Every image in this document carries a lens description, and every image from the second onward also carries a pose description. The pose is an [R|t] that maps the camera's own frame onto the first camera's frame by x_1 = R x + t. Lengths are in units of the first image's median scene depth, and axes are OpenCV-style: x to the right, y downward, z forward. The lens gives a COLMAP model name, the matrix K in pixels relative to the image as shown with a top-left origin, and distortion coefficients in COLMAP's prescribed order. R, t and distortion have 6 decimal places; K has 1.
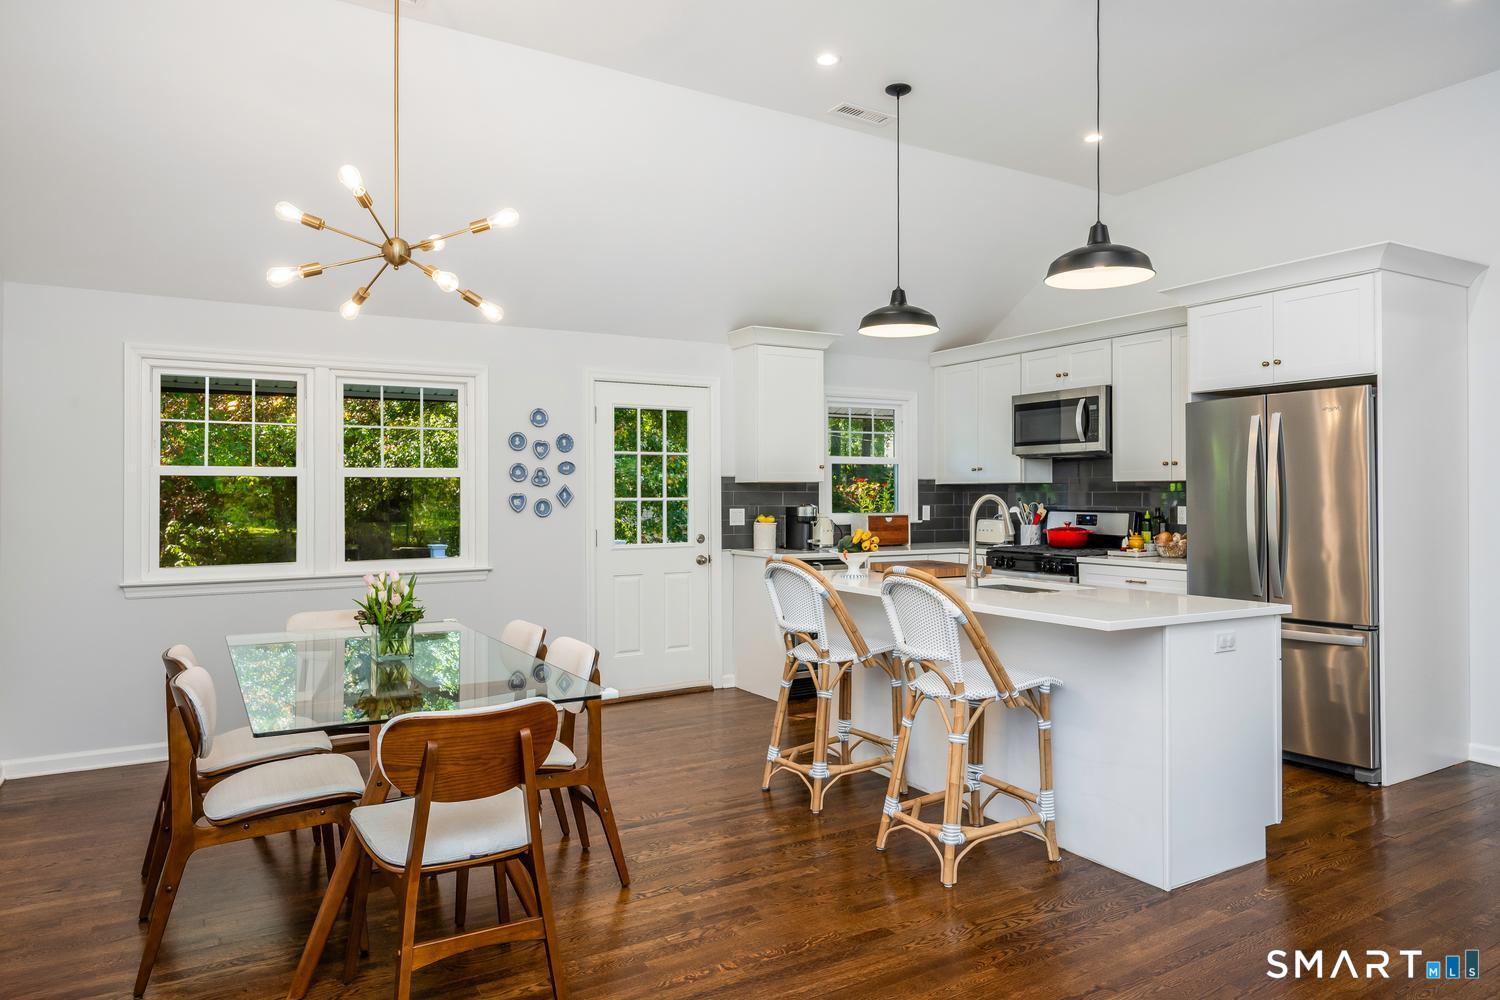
lens RADIAL K [[916.2, 0, 745.8], [0, 916.2, 486.7], [0, 0, 1]] dist [0.002218, -0.000574]
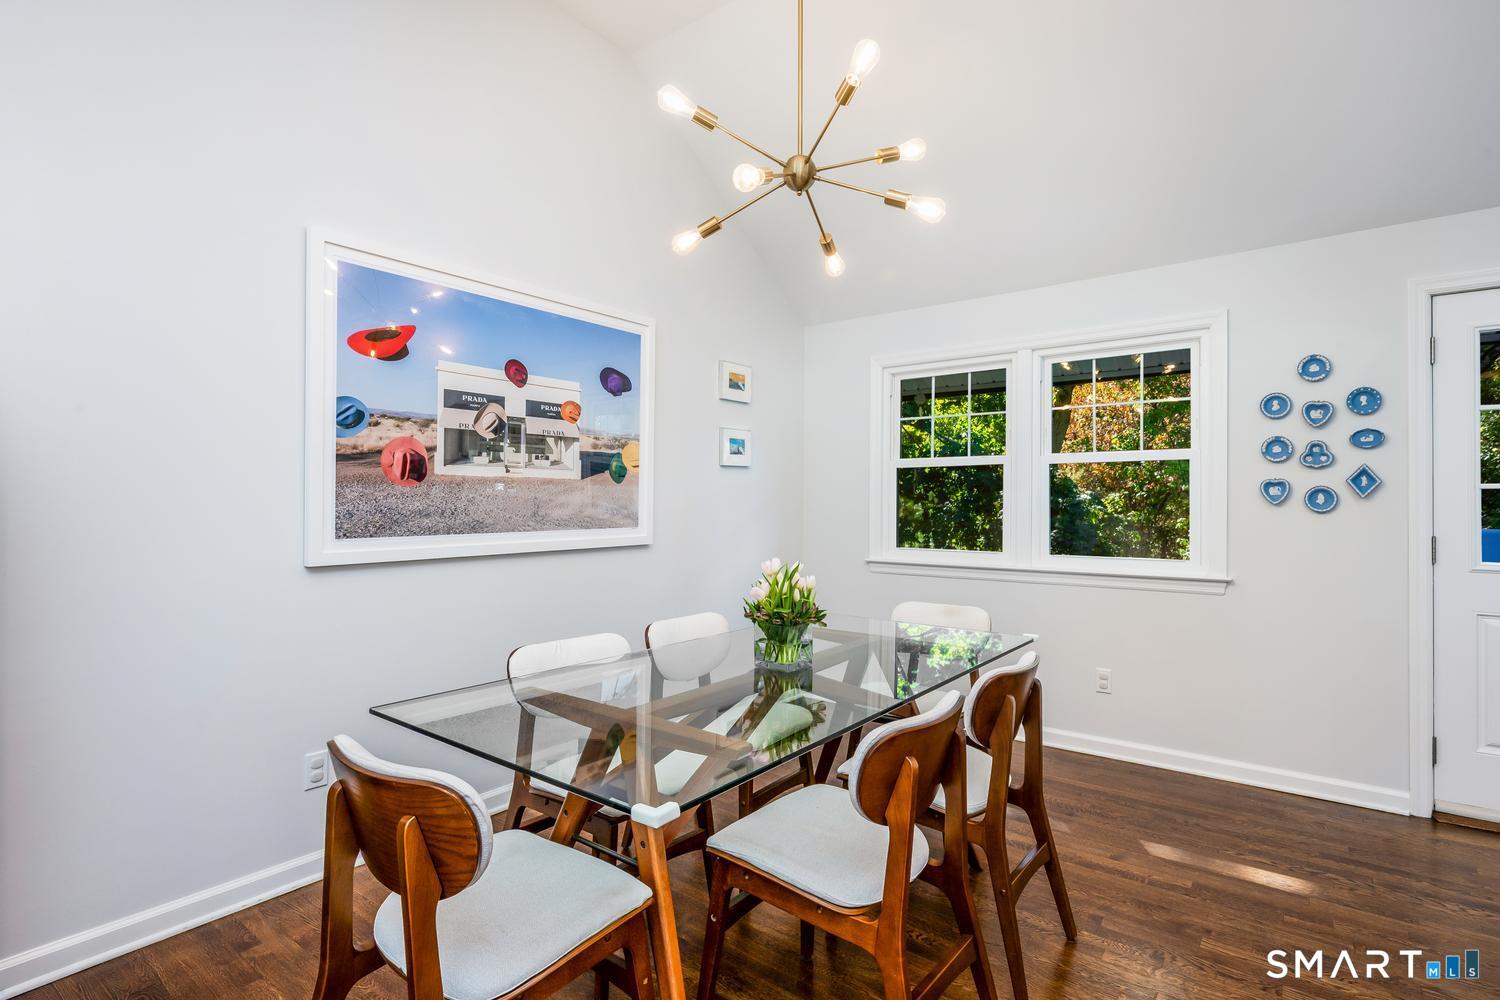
lens RADIAL K [[739.1, 0, 750.0], [0, 739.1, 500.0], [0, 0, 1]] dist [0.001134, 0.000404]
pose [[0.393313, 0.002400, -0.919402, 0.118541], [0.004594, 0.999979, 0.004576, 0.019101], [0.919393, -0.006023, 0.393294, 0.392720]]
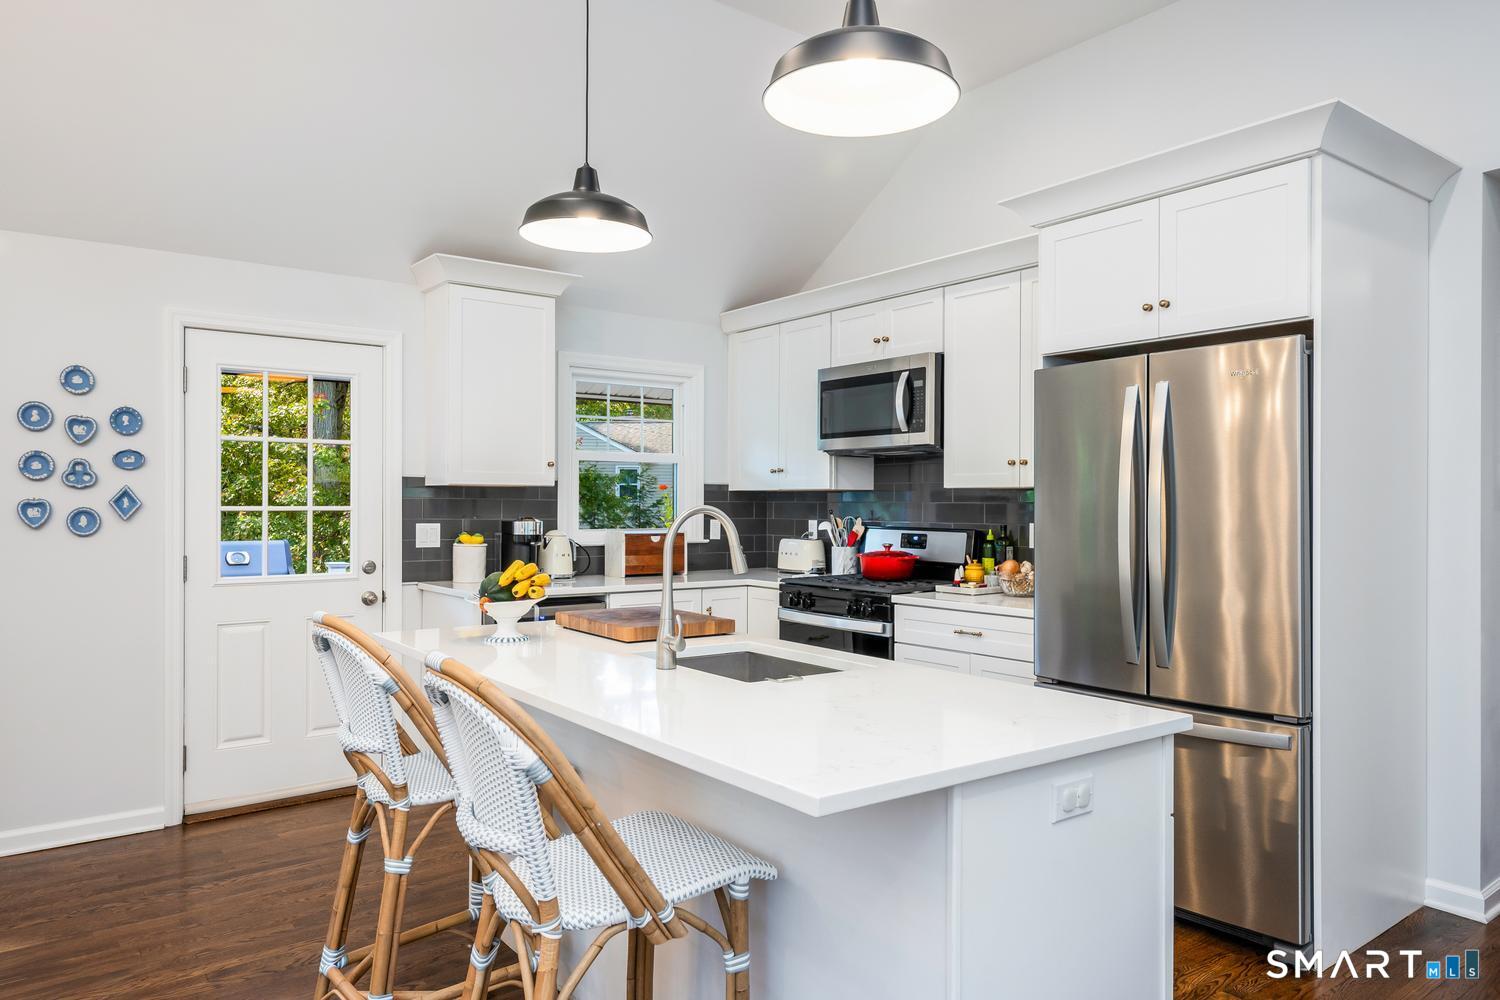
lens RADIAL K [[983.6, 0, 750.0], [0, 983.6, 500.0], [0, 0, 1]] dist [0.002308, 0.001599]
pose [[0.990512, 0.006881, 0.137256, 0.143817], [-0.007505, 0.999964, 0.004032, 0.001740], [-0.137224, -0.005024, 0.990527, 0.258806]]
